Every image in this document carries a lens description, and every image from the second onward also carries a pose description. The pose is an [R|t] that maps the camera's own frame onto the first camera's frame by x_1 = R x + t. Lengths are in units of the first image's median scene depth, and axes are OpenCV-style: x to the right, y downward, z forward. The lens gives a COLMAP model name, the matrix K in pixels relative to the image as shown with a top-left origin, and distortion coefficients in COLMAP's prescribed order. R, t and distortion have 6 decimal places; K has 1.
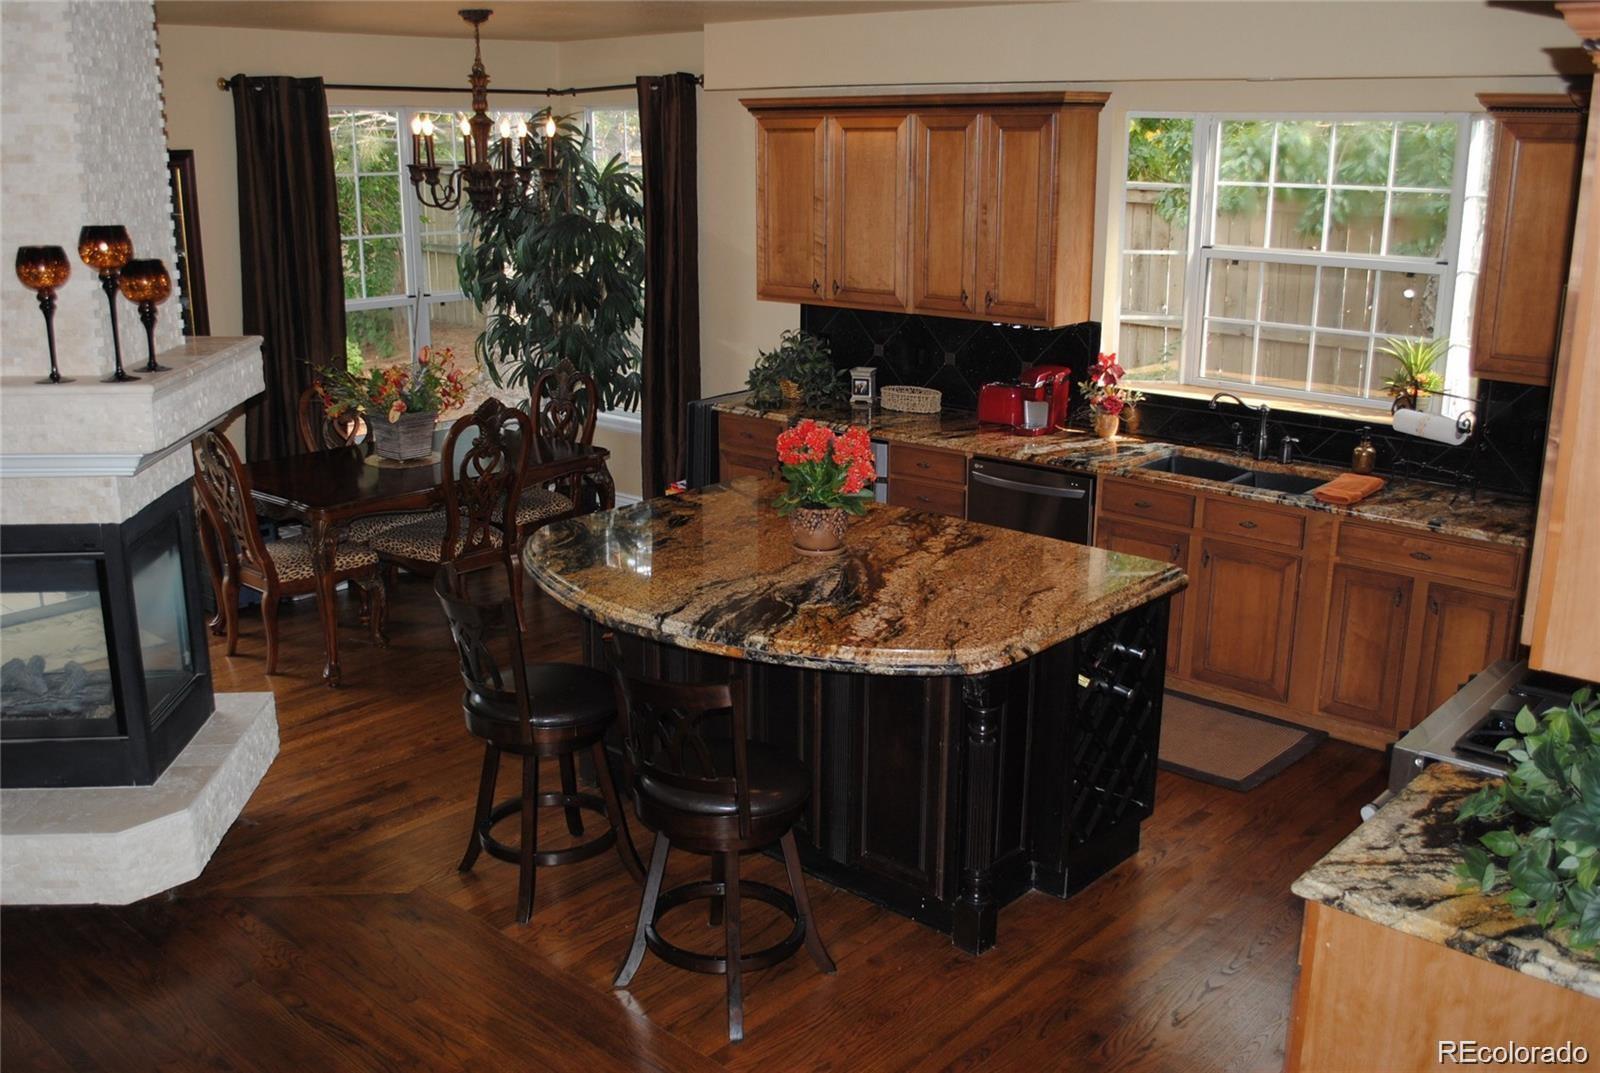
lens RADIAL K [[1486.3, 0, 797.2], [0, 1486.3, 542.5], [0, 0, 1]] dist [-0.056261, 0.000000]
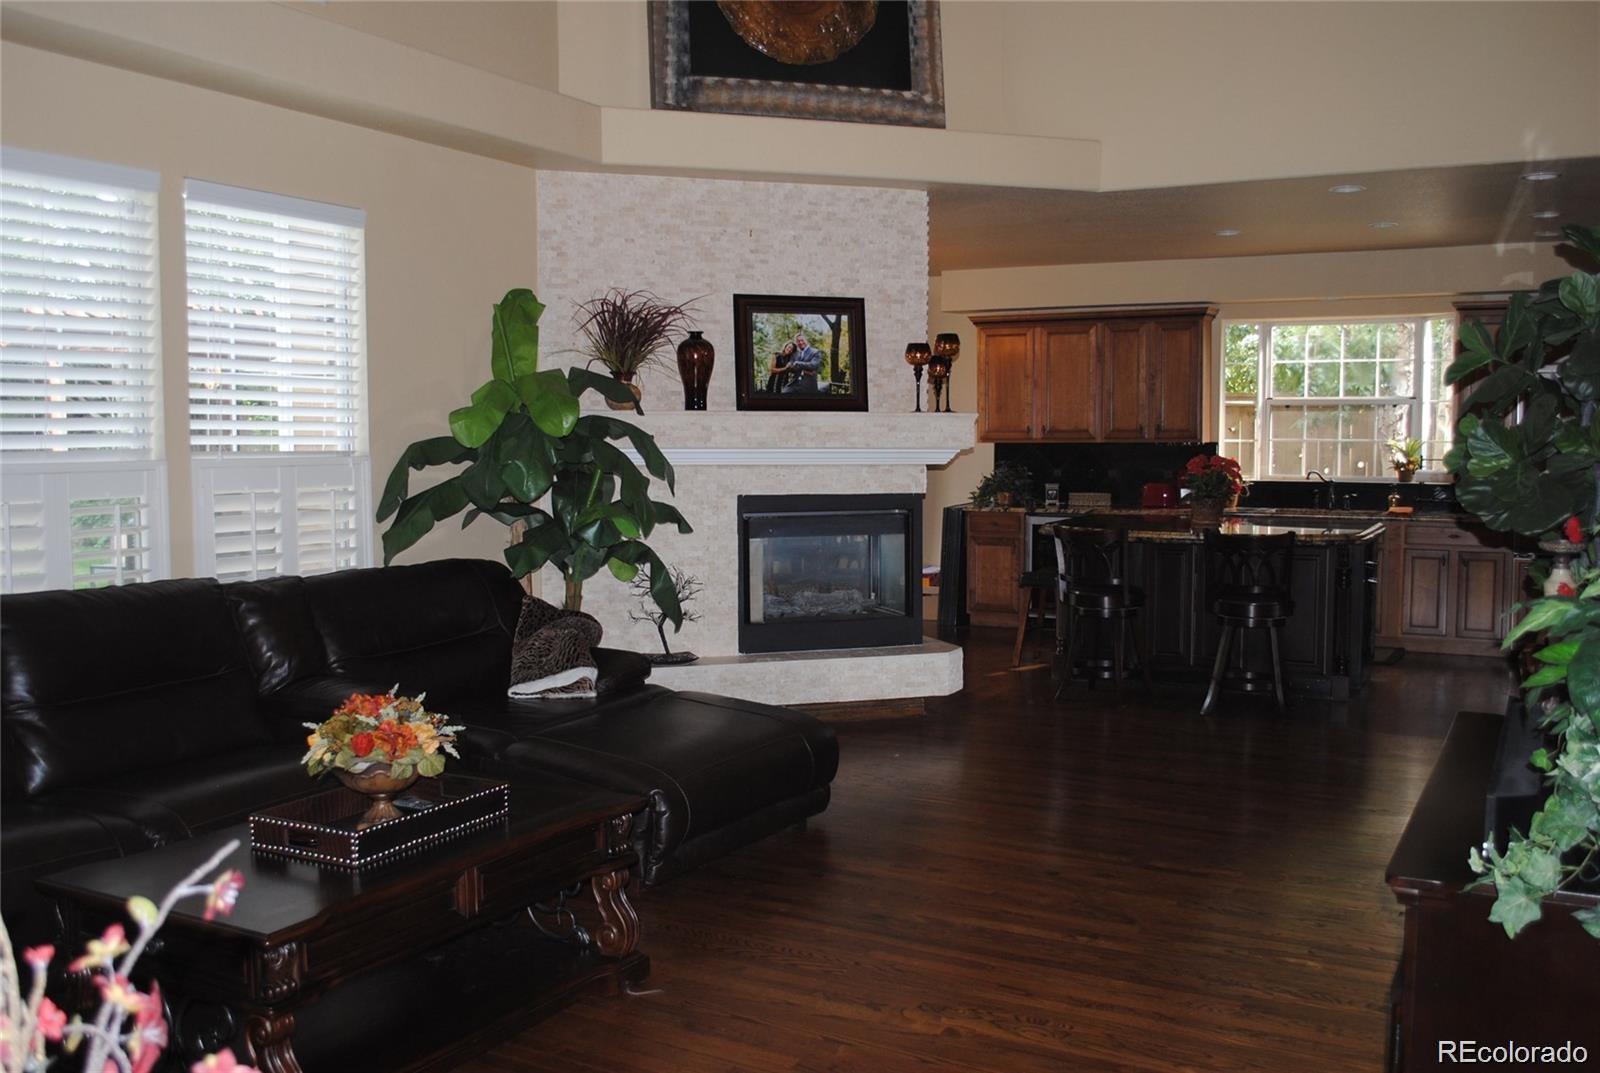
lens RADIAL K [[1486.3, 0, 801.2], [0, 1486.3, 531.9], [0, 0, 1]] dist [-0.056261, 0.000000]
pose [[0.968283, -0.021257, 0.248949, -0.688301], [0.070622, 0.979029, -0.191086, 0.244392], [-0.239667, 0.202607, 0.949479, -0.475656]]
